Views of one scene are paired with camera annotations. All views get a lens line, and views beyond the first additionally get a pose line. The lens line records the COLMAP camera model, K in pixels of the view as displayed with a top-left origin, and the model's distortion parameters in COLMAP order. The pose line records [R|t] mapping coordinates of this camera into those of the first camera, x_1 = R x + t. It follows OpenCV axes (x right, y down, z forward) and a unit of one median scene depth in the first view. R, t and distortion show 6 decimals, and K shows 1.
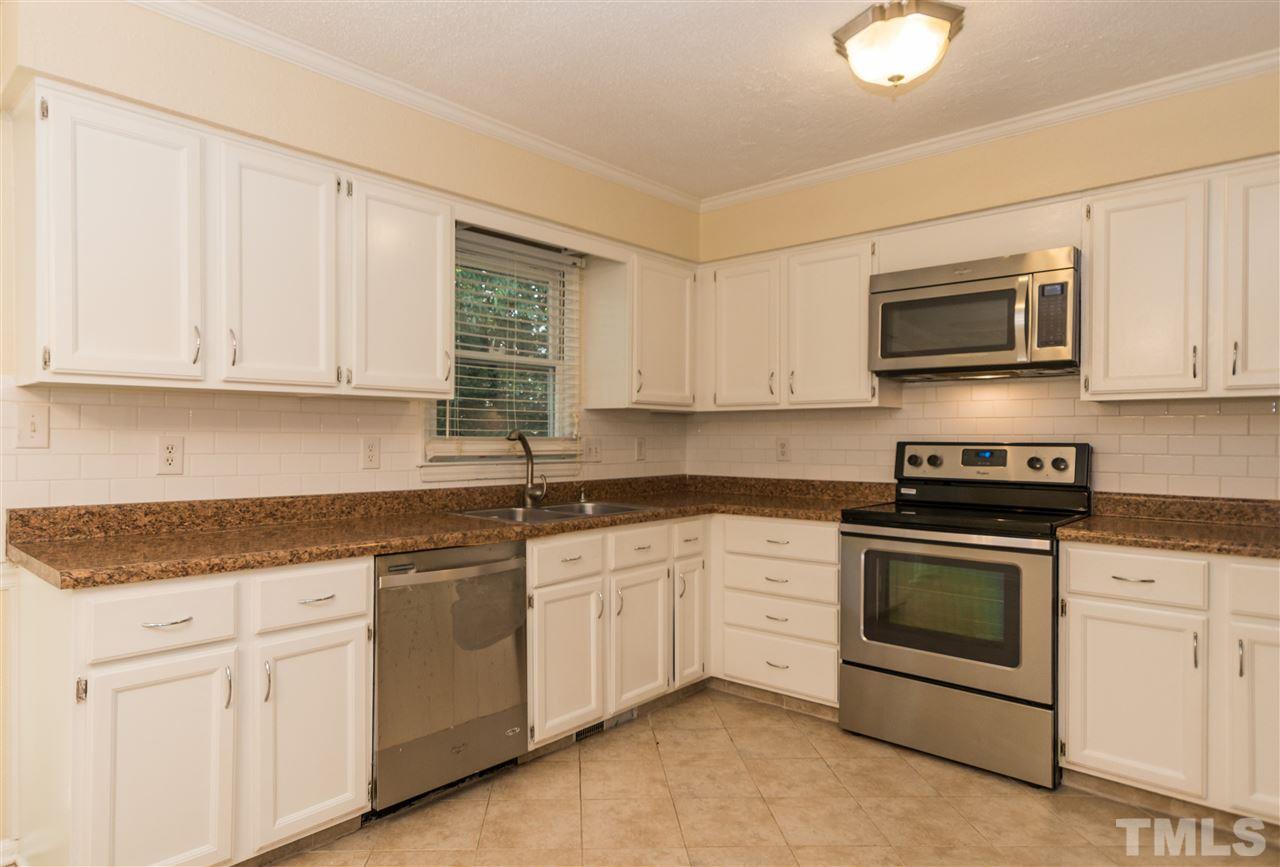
lens RADIAL K [[750.2, 0, 602.0], [0, 750.2, 440.3], [0, 0, 1]] dist [0.001098, 0.000942]
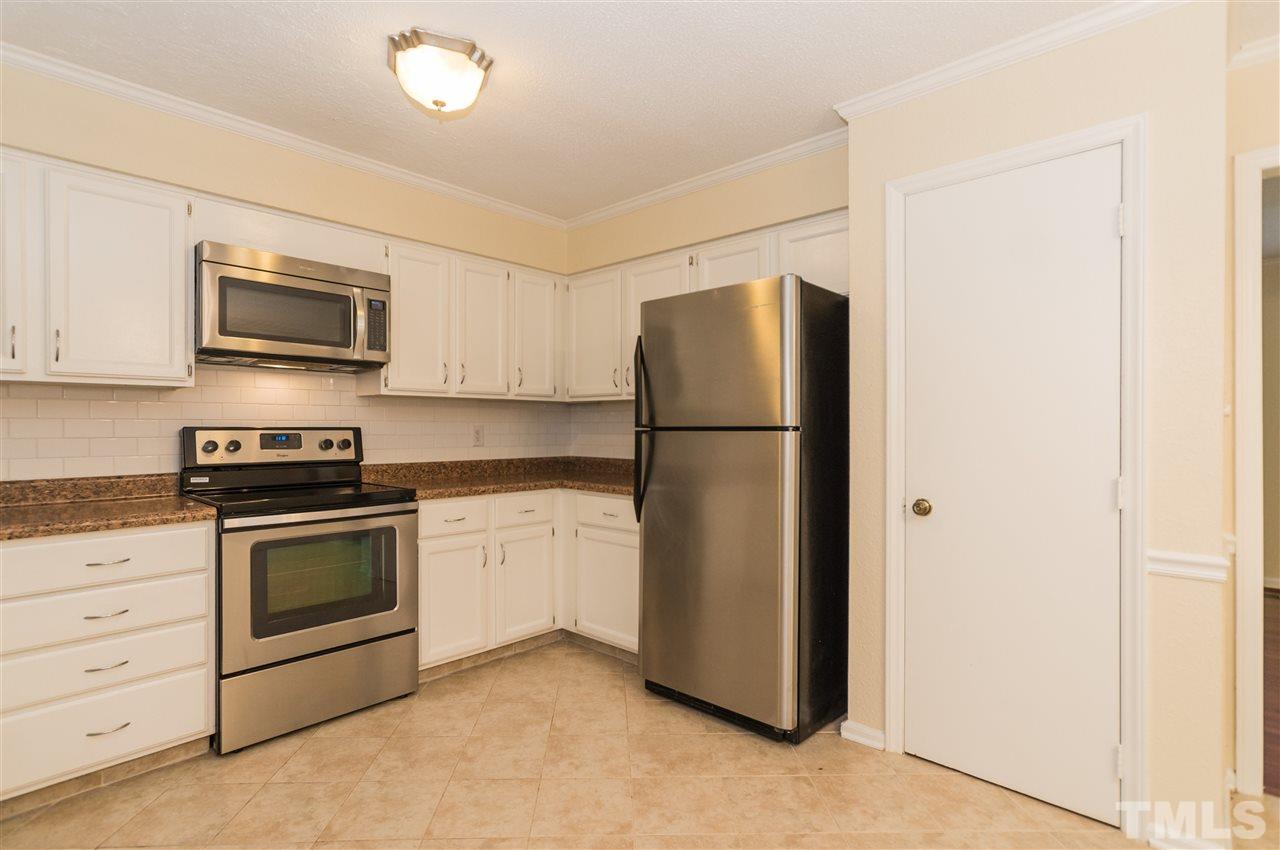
lens RADIAL K [[620.1, 0, 624.1], [0, 620.1, 427.9], [0, 0, 1]] dist [-0.000771, 0.001692]
pose [[0.011999, -0.004574, 0.999918, -0.417505], [0.001895, 0.999988, 0.004552, 0.000965], [-0.999926, 0.001840, 0.012007, 0.547541]]
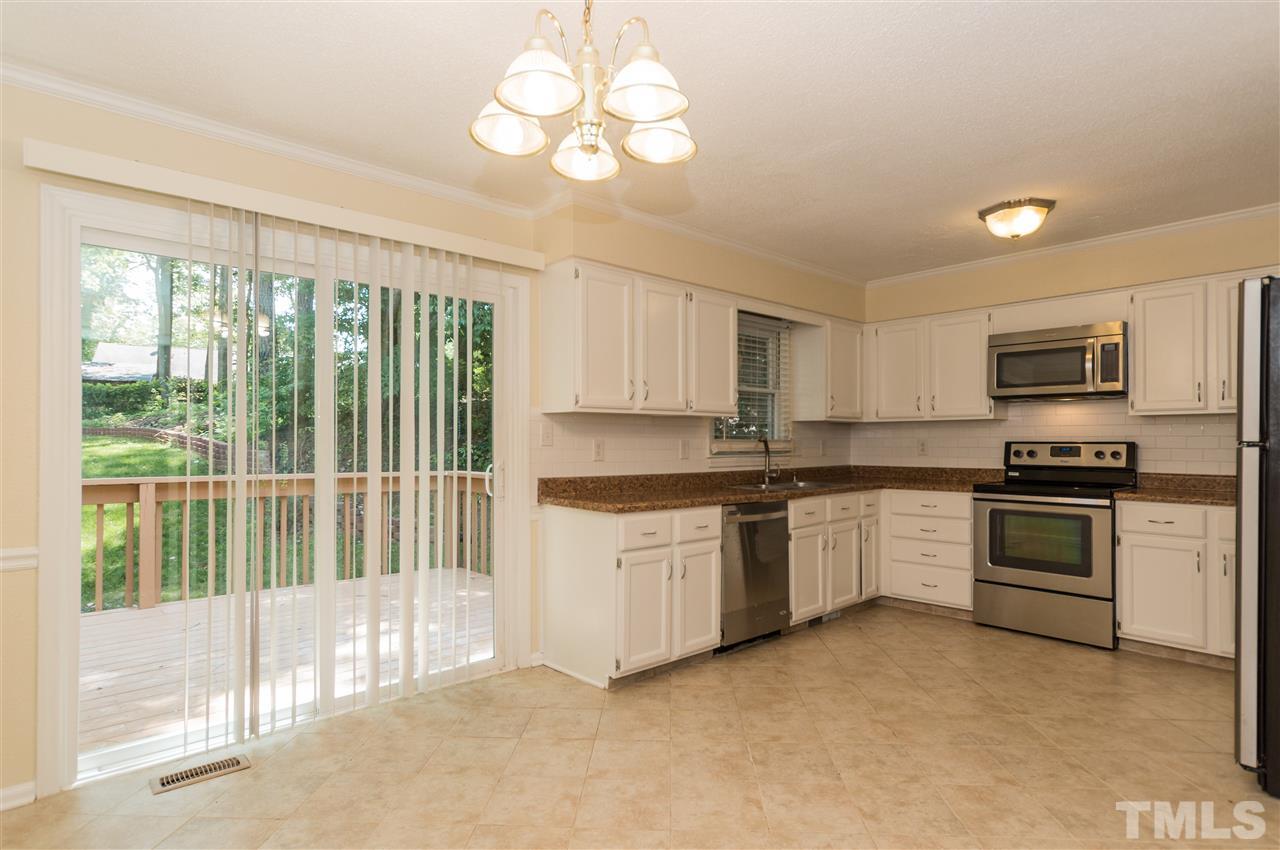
lens RADIAL K [[668.8, 0, 654.6], [0, 668.8, 436.0], [0, 0, 1]] dist [-0.002420, 0.001226]
pose [[0.998076, -0.004797, -0.061815, -0.279996], [0.004117, 0.999930, -0.011137, 0.003253], [0.061864, 0.010861, 0.998025, -0.478028]]
